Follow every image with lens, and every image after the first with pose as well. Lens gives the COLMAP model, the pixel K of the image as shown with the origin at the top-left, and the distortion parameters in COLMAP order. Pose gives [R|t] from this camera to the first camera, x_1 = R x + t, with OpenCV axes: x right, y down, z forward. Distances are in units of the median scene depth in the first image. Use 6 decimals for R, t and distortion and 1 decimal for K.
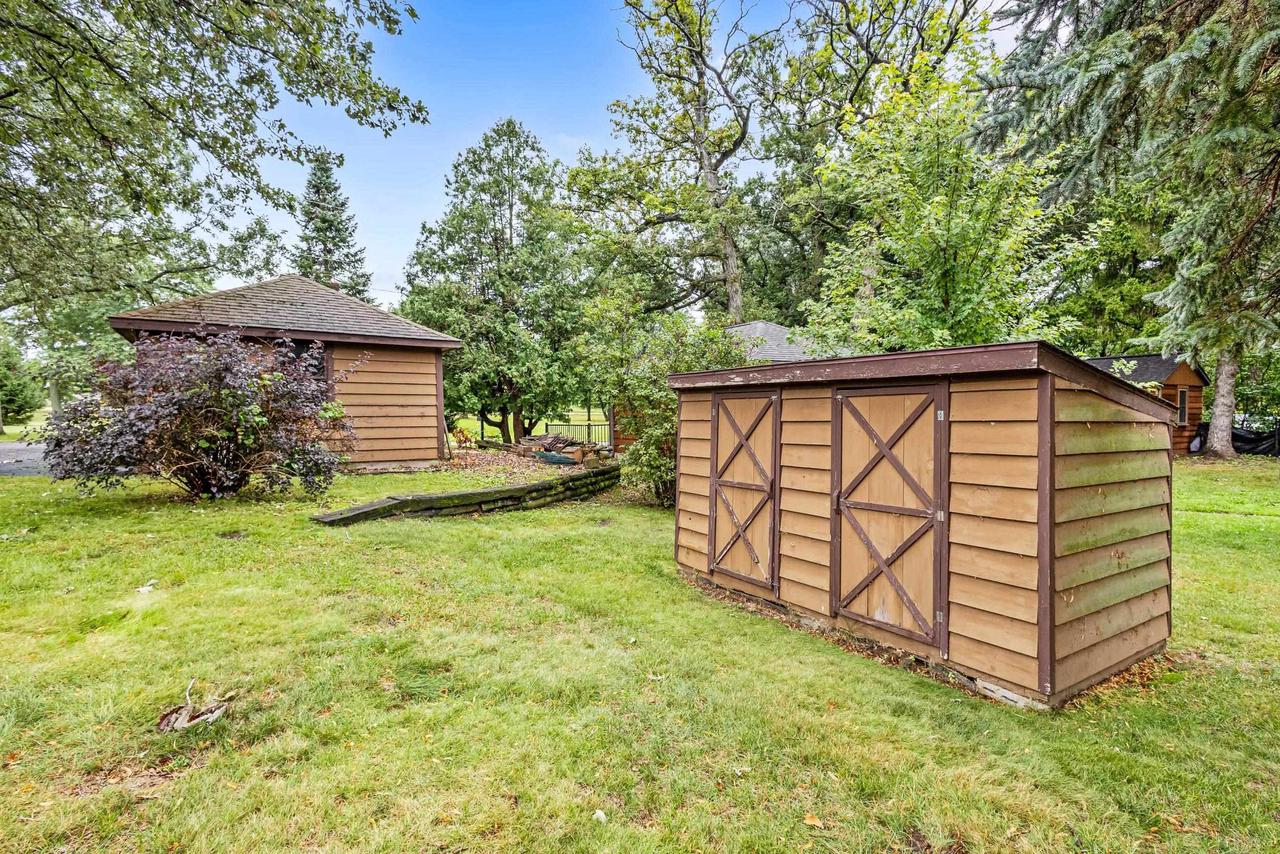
lens RADIAL K [[590.0, 0, 635.2], [0, 590.0, 422.3], [0, 0, 1]] dist [0.003980, 0.000018]
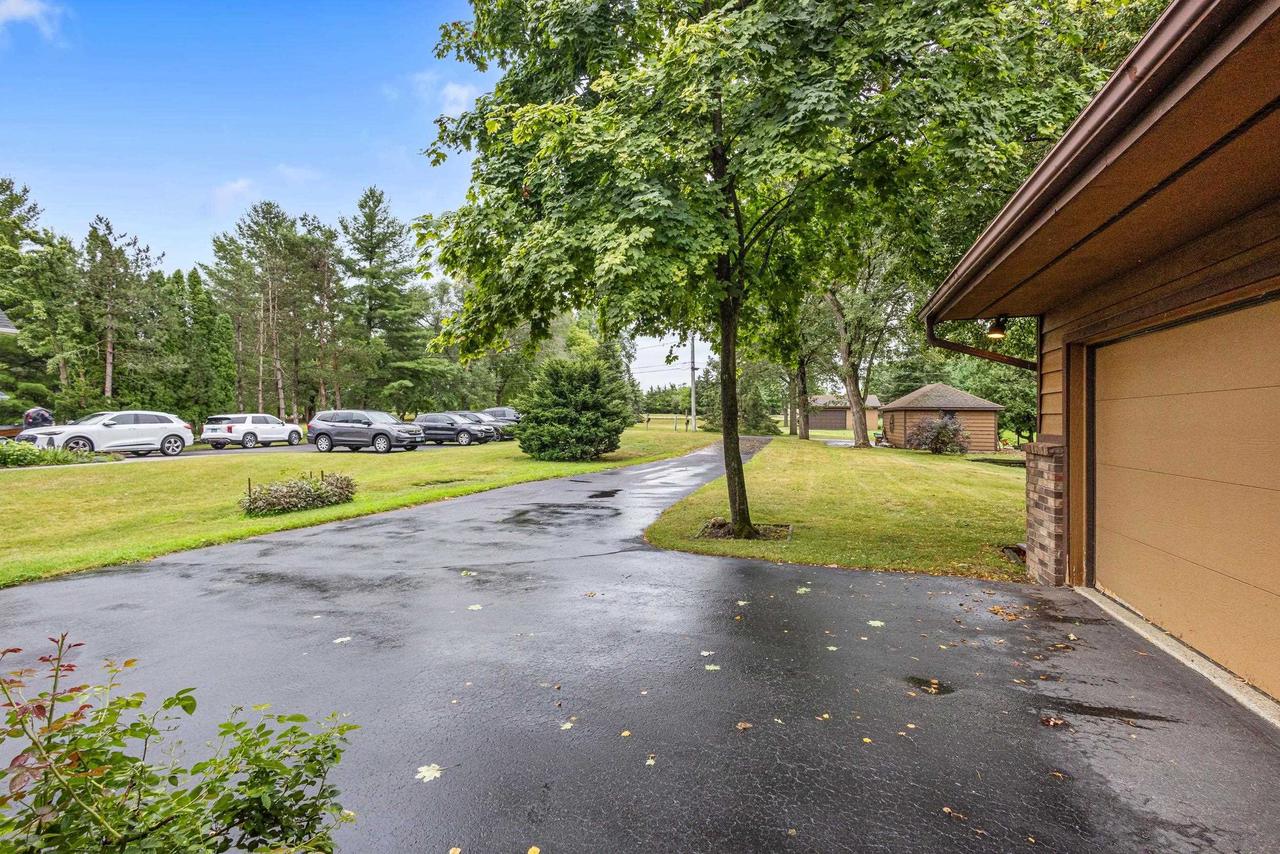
lens RADIAL K [[590.0, 0, 635.2], [0, 590.0, 422.3], [0, 0, 1]] dist [0.003980, 0.000018]
pose [[0.659314, -0.001462, -0.751867, 0.388796], [-0.006176, 0.999954, -0.007361, -0.023874], [0.751843, 0.009497, 0.659274, -1.284730]]
